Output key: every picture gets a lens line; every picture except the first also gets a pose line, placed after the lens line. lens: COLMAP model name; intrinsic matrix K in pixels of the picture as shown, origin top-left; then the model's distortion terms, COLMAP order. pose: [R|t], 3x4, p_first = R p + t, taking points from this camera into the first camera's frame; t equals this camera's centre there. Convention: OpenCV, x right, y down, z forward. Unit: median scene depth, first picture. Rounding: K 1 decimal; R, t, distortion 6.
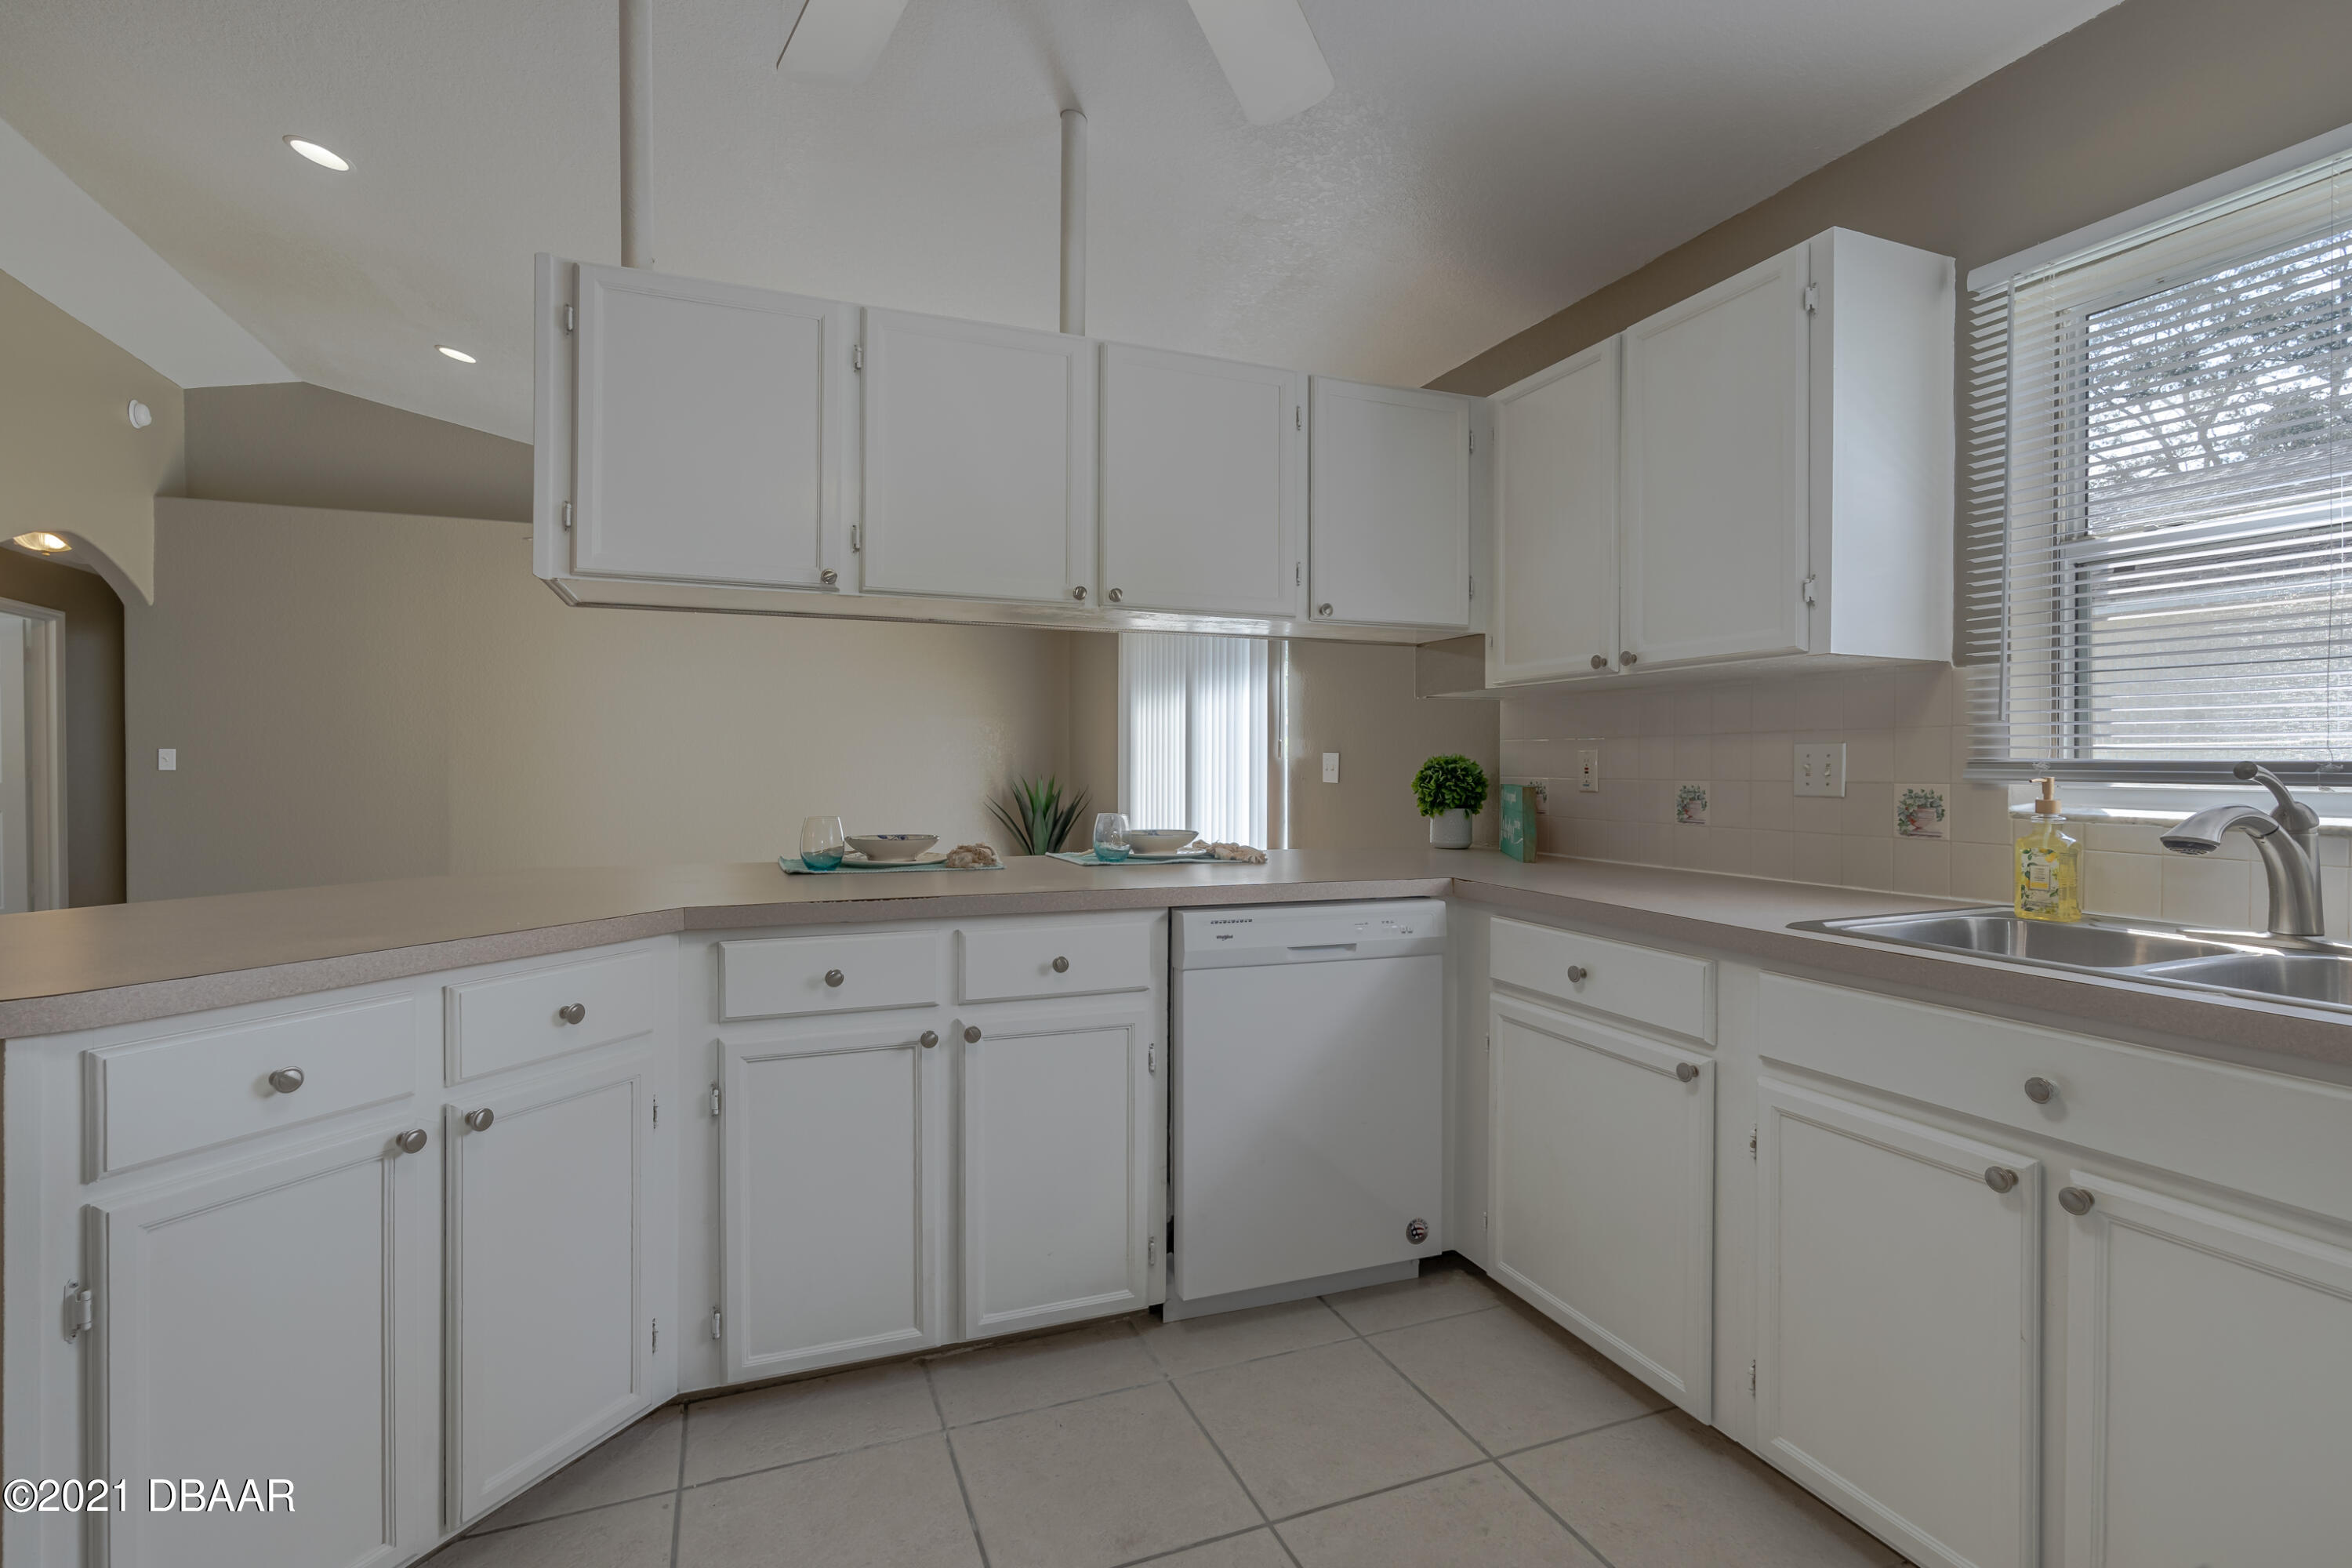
lens RADIAL K [[1072.3, 0, 1190.4], [0, 1072.3, 770.3], [0, 0, 1]] dist [-0.001613, 0.002219]
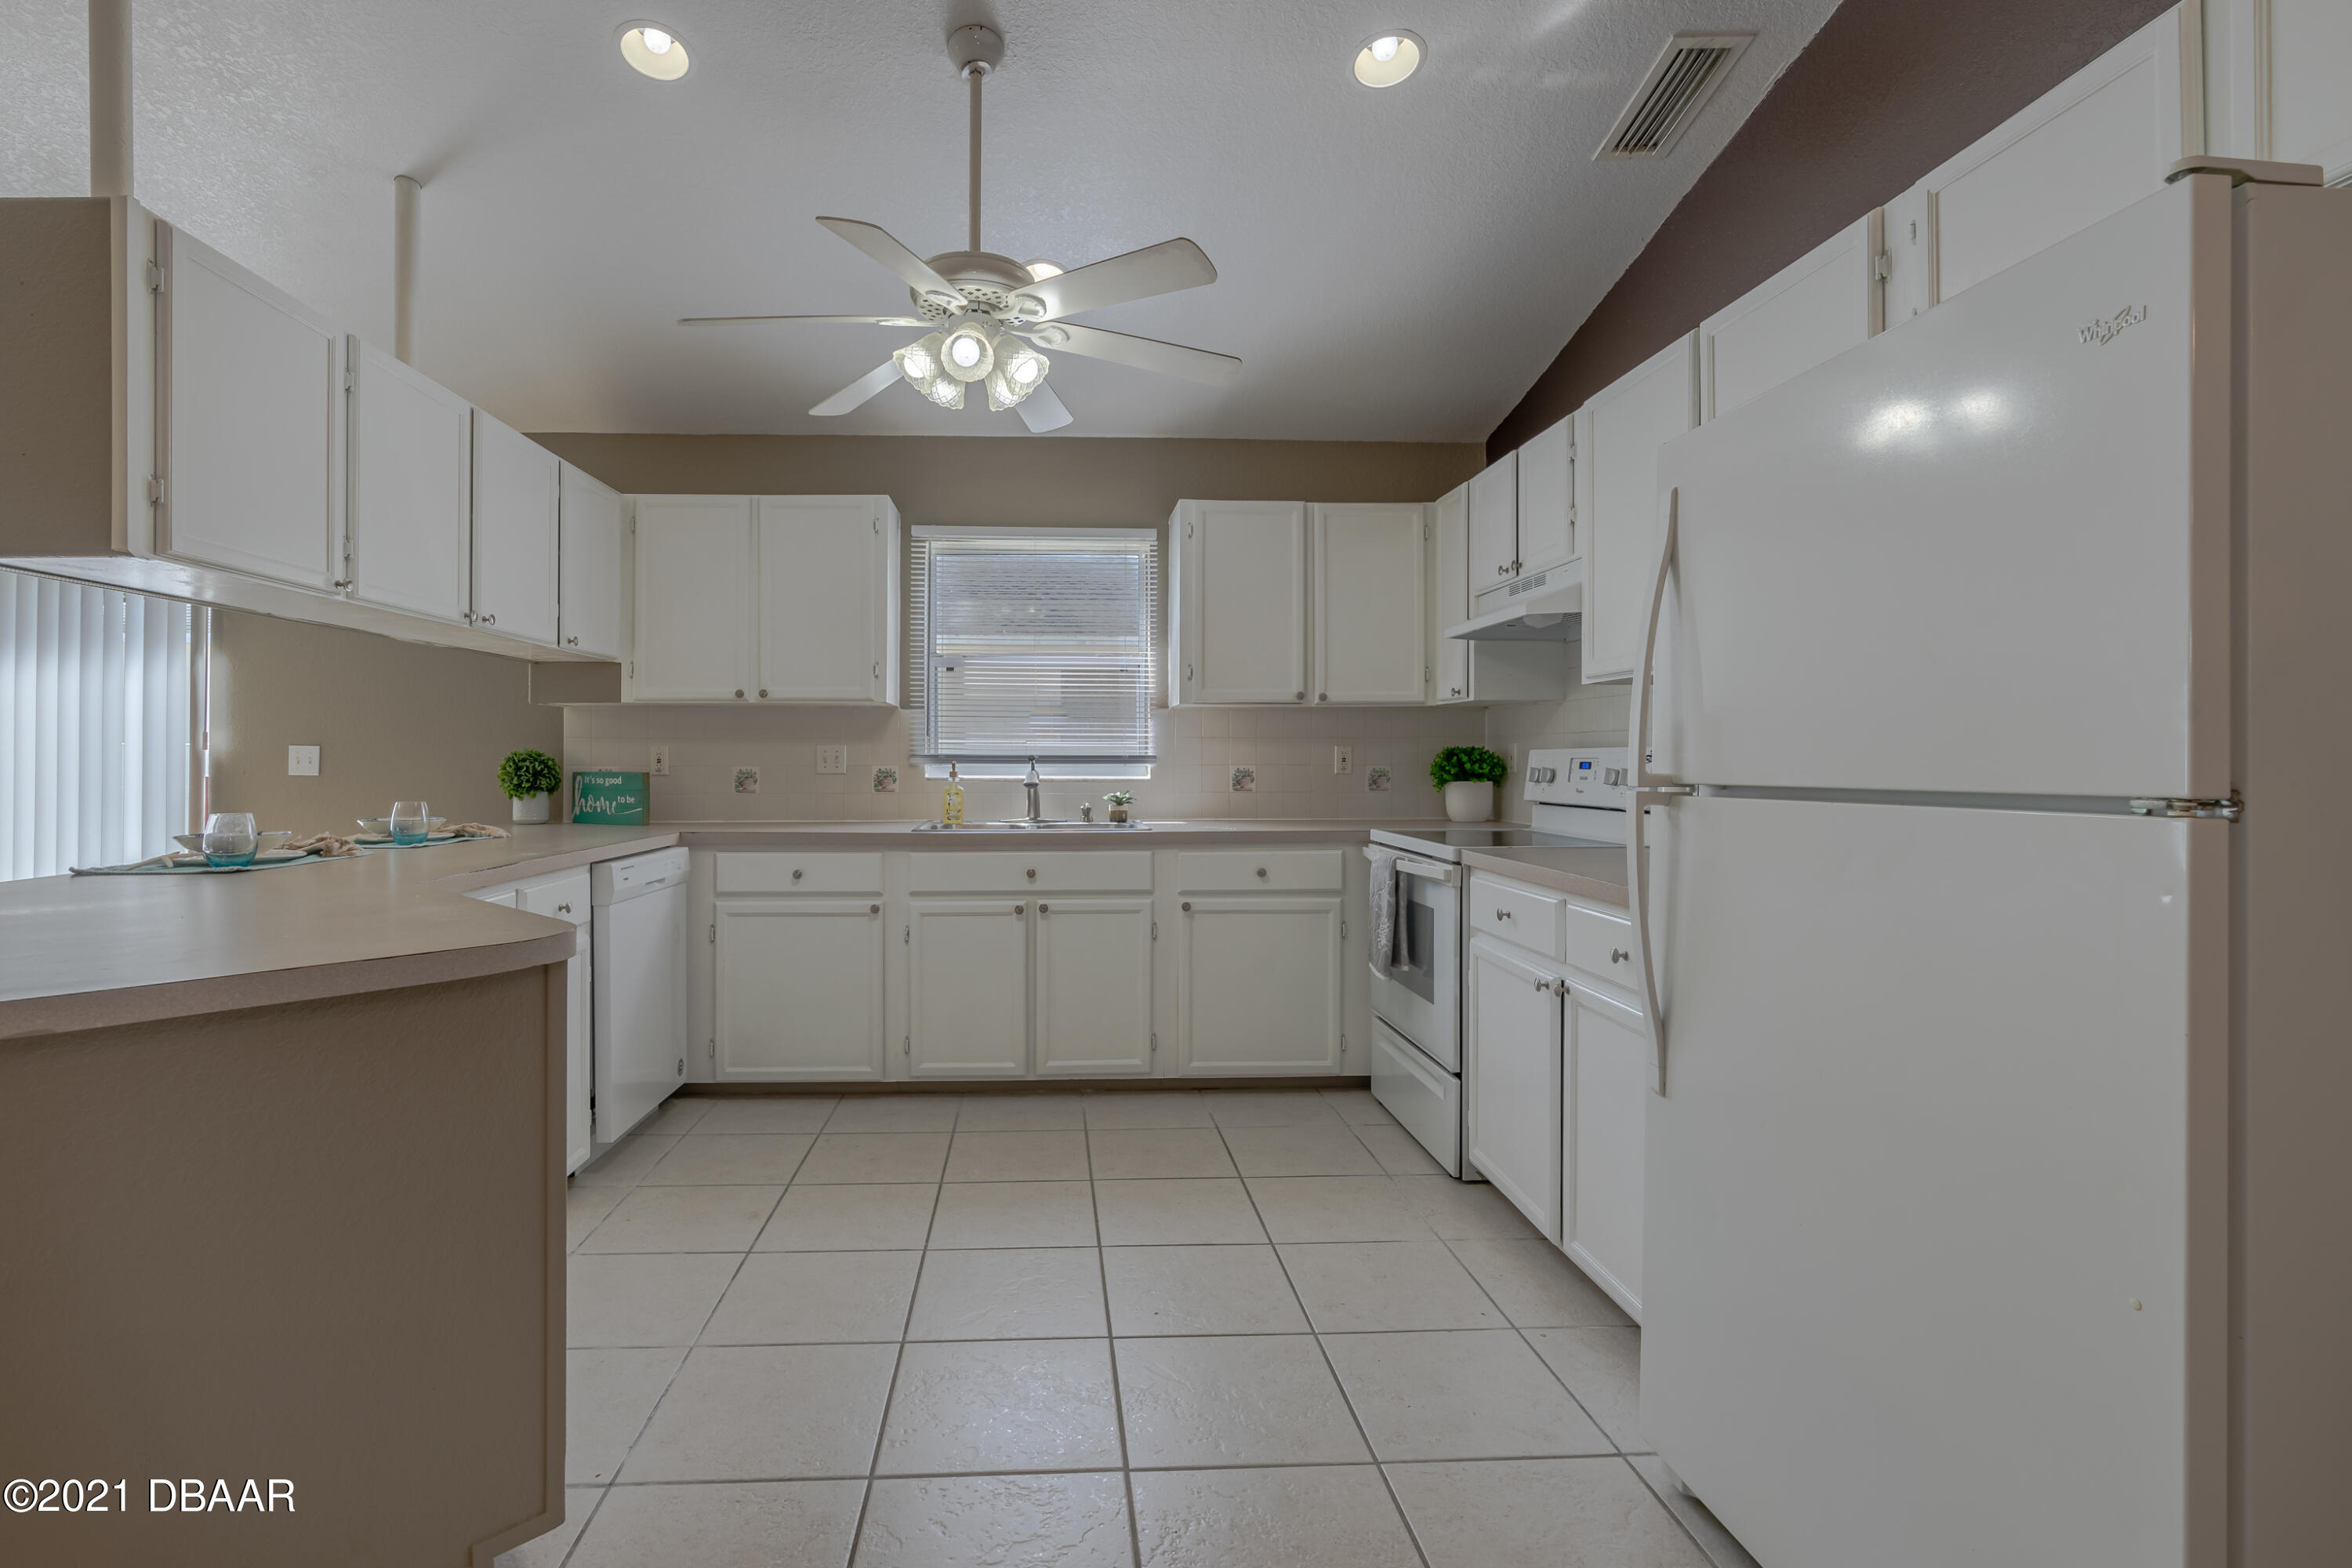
lens RADIAL K [[1072.3, 0, 1072.4], [0, 1072.3, 757.4], [0, 0, 1]] dist [-0.001613, 0.002219]
pose [[0.362431, -0.005022, 0.931997, -1.100671], [0.006471, 0.999975, 0.002872, -0.006765], [-0.931988, 0.004990, 0.362455, -0.068143]]
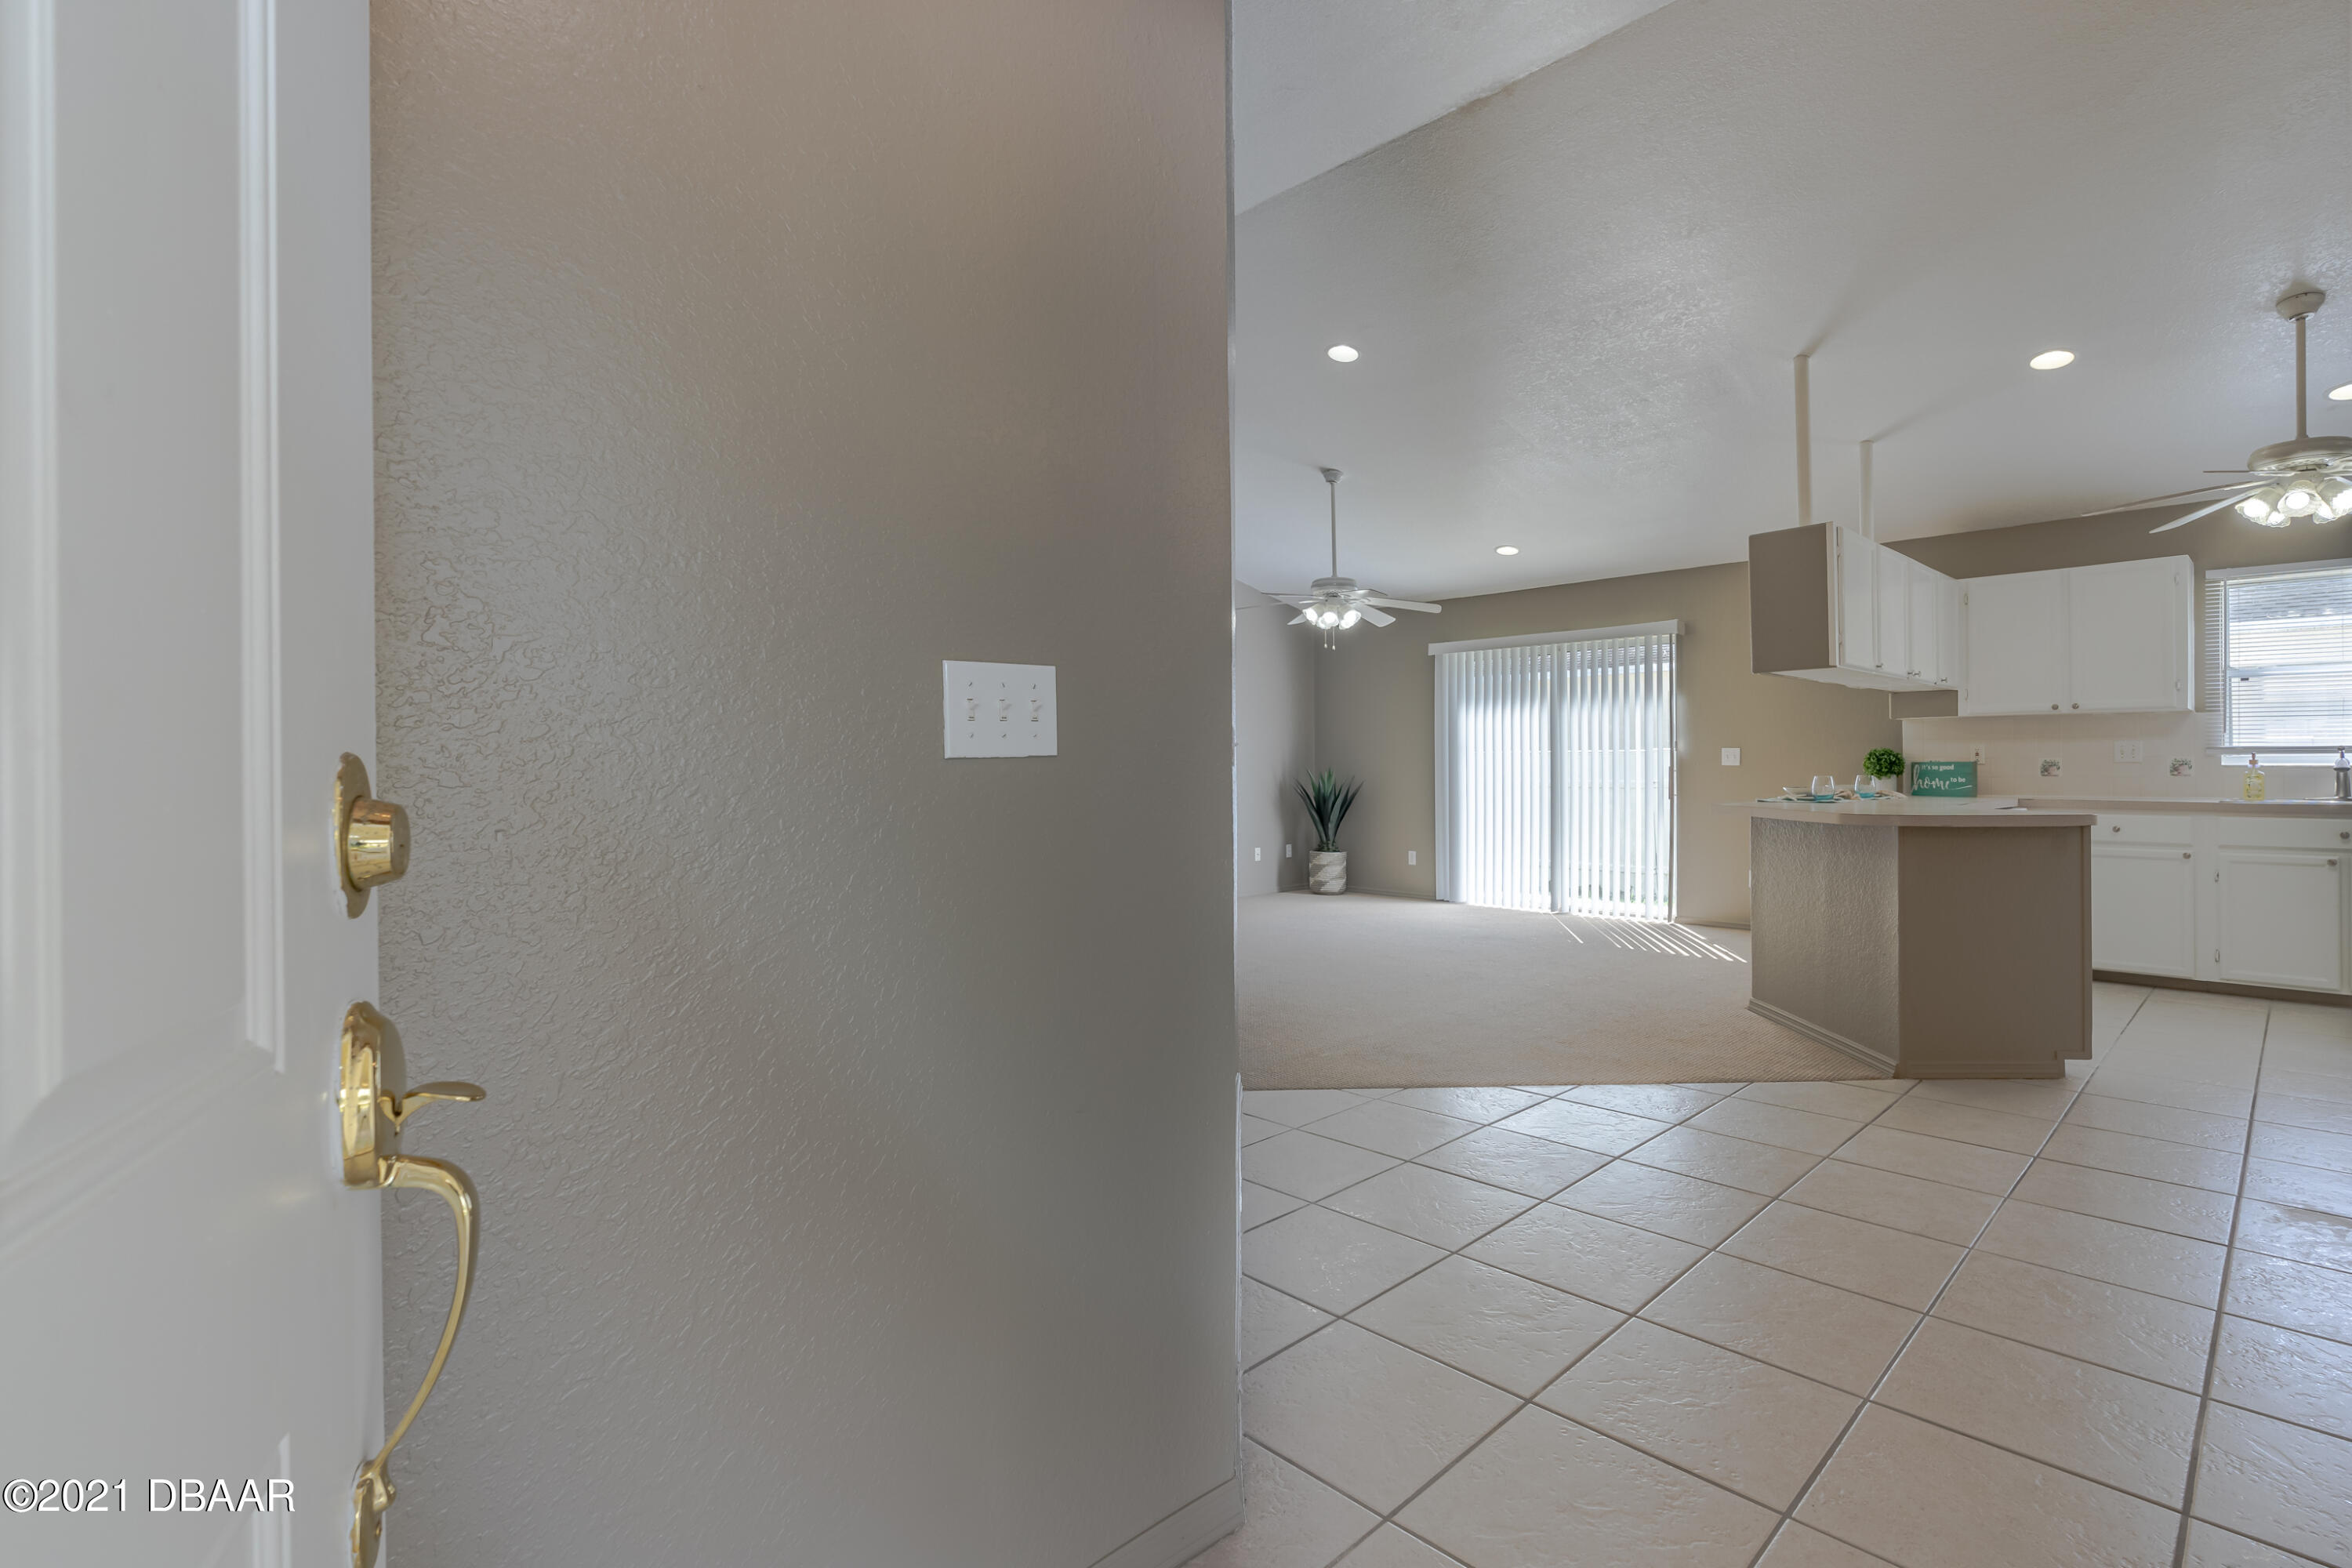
lens RADIAL K [[1072.3, 0, 1251.5], [0, 1072.3, 761.7], [0, 0, 1]] dist [-0.001613, 0.002219]
pose [[0.923757, -0.008203, 0.382892, -2.513390], [0.012120, 0.999896, -0.007820, 0.019919], [-0.382788, 0.011865, 0.923760, -0.588709]]
